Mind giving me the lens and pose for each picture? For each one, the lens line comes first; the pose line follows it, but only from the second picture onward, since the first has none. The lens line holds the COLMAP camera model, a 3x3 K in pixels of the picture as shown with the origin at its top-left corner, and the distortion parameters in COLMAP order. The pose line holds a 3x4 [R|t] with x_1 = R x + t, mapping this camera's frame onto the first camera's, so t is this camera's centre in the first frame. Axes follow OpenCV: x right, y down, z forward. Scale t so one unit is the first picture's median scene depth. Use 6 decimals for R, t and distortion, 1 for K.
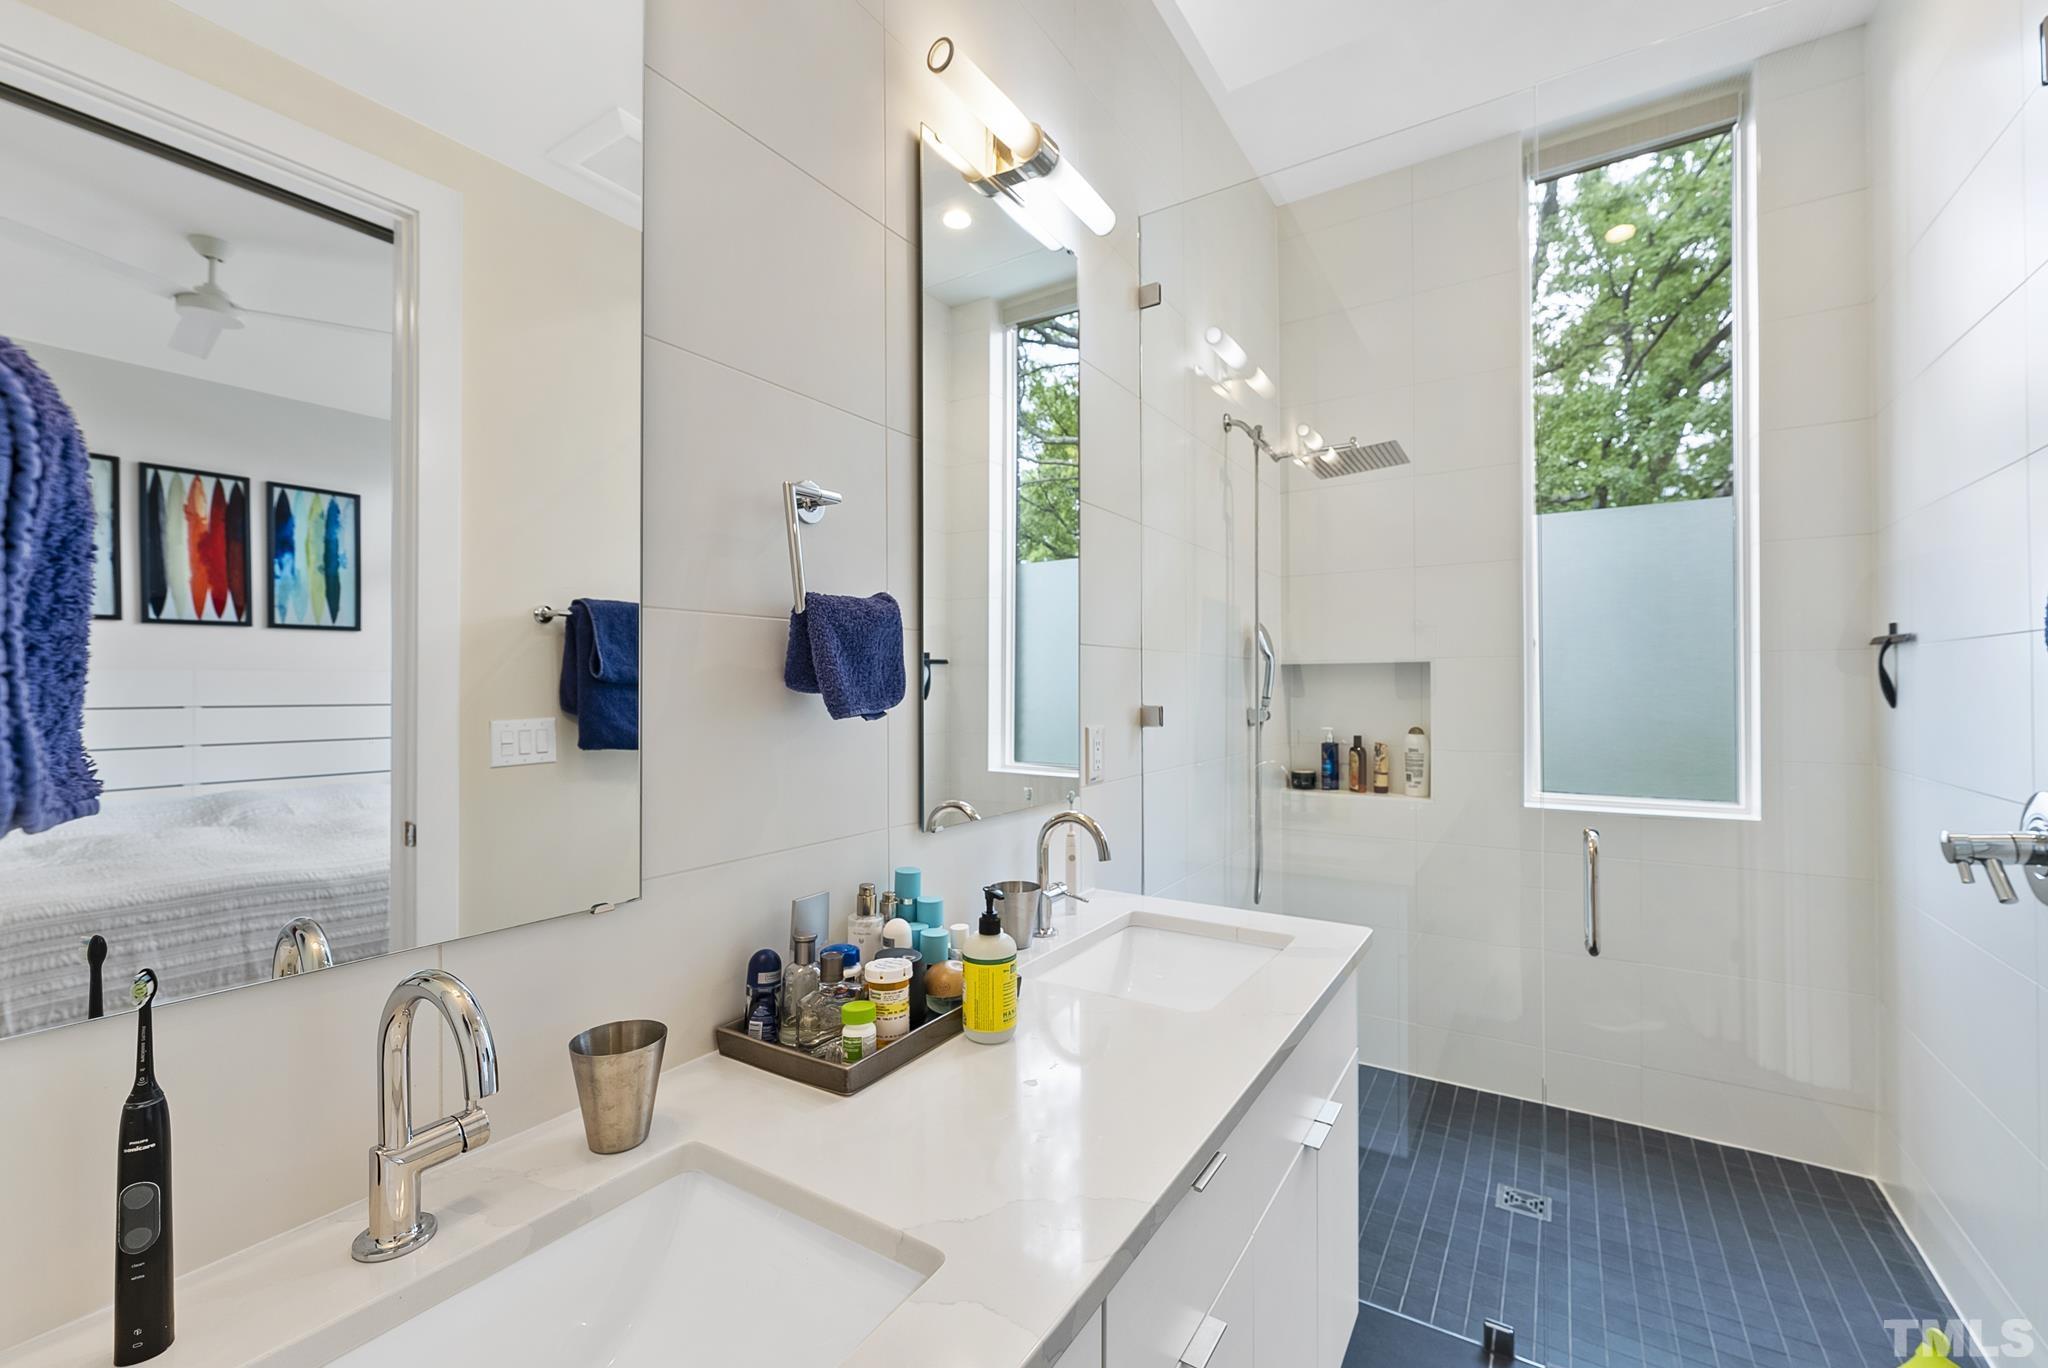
lens RADIAL K [[836.4, 0, 1030.3], [0, 836.4, 689.6], [0, 0, 1]] dist [0.000557, -0.000088]
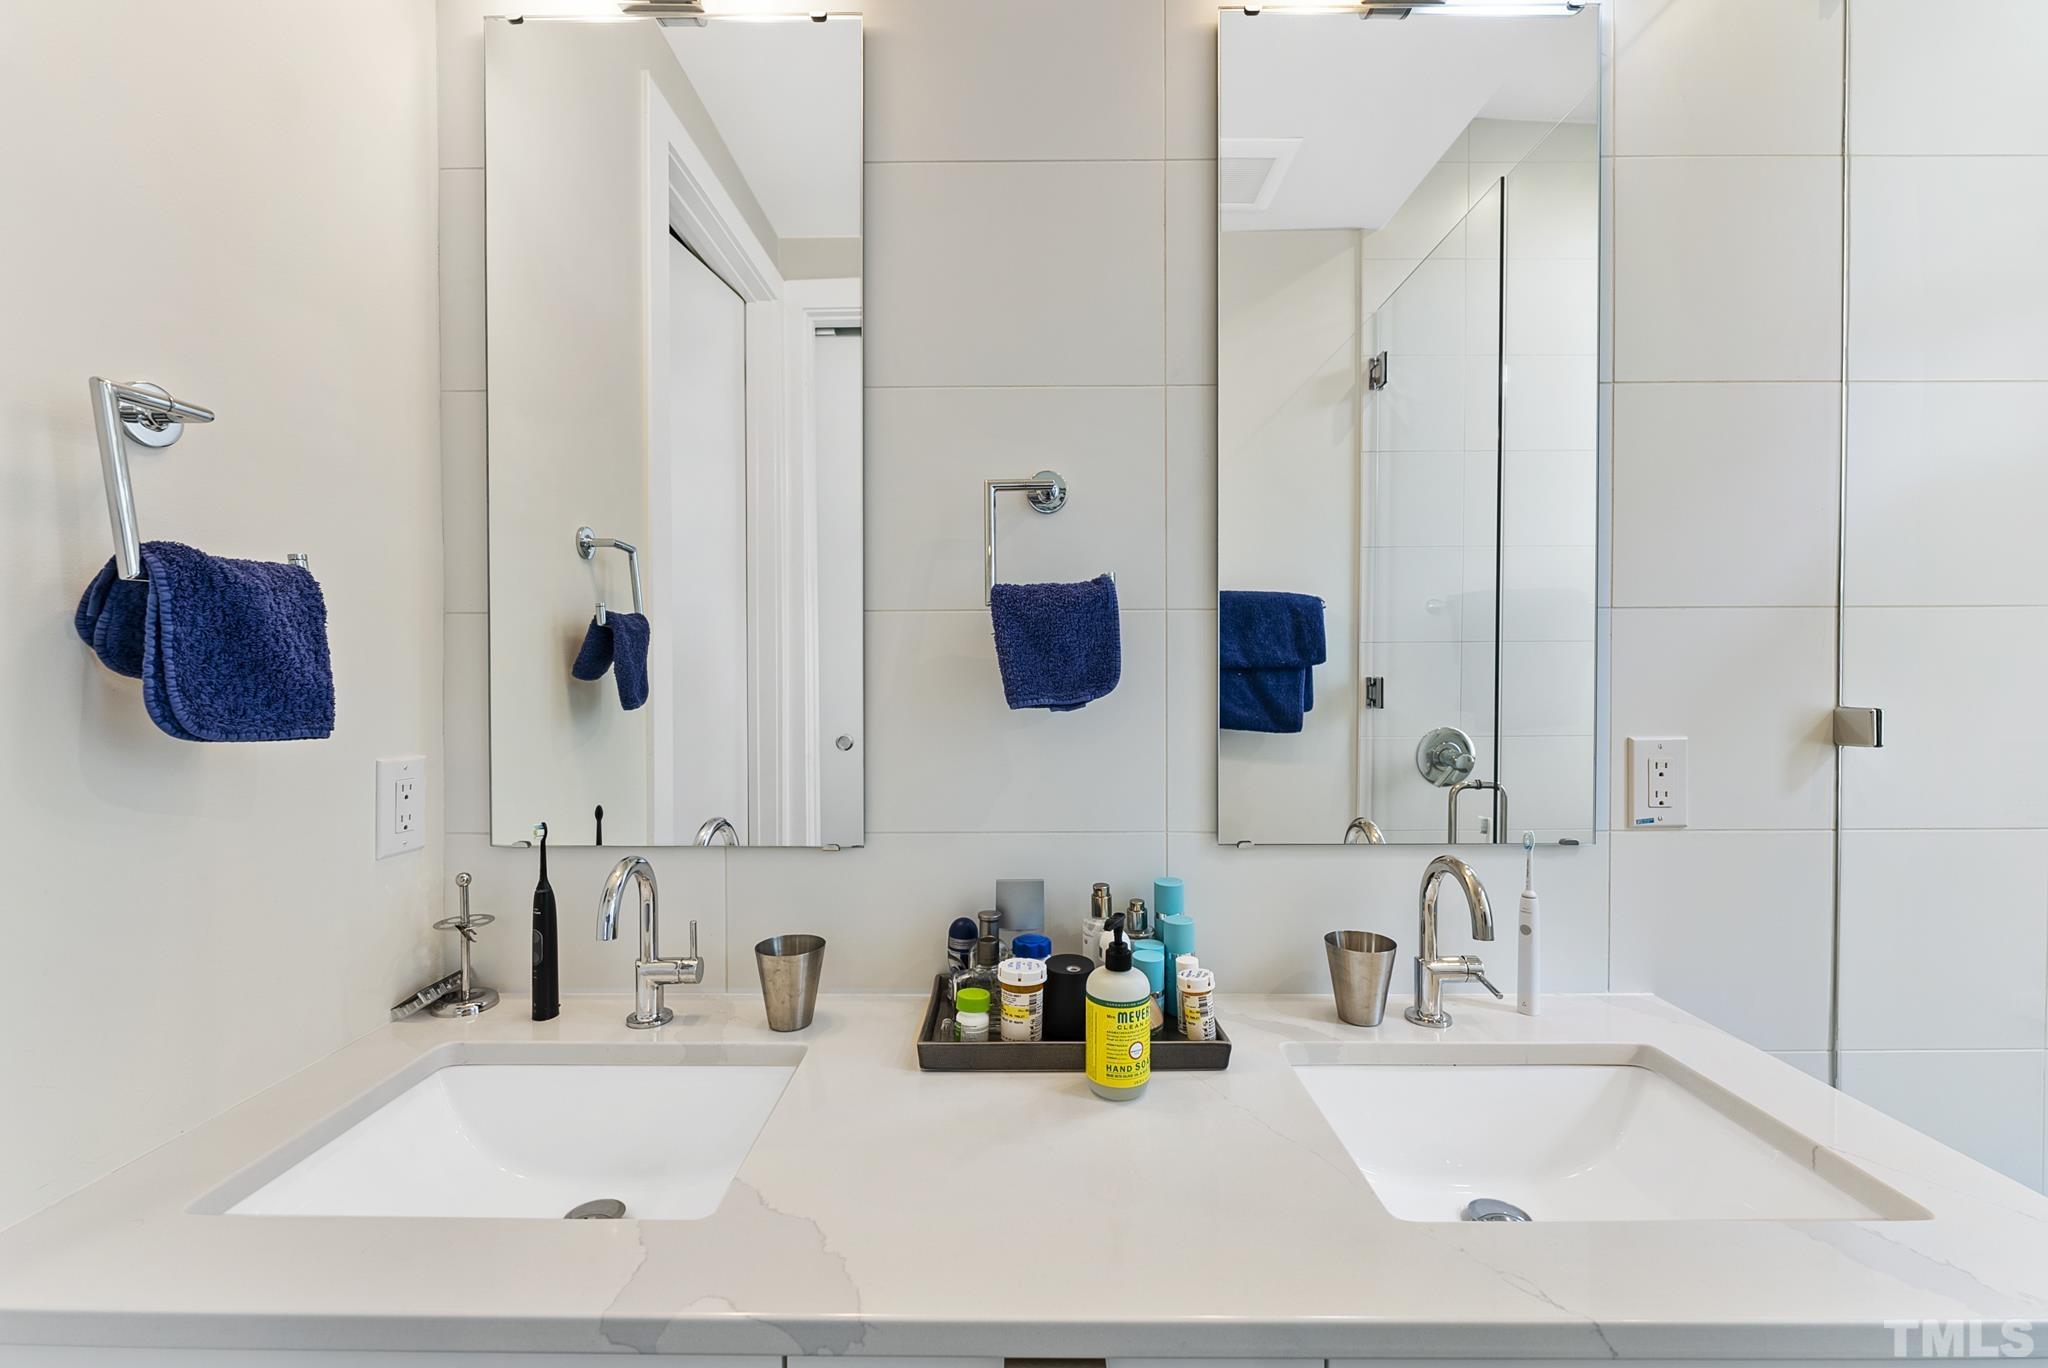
lens RADIAL K [[836.4, 0, 1031.5], [0, 836.4, 689.4], [0, 0, 1]] dist [0.000557, -0.000088]
pose [[0.541855, 0.024199, -0.840123, 0.594115], [-0.001607, 0.999613, 0.027756, -0.015463], [0.840470, -0.013690, 0.541685, 0.456719]]
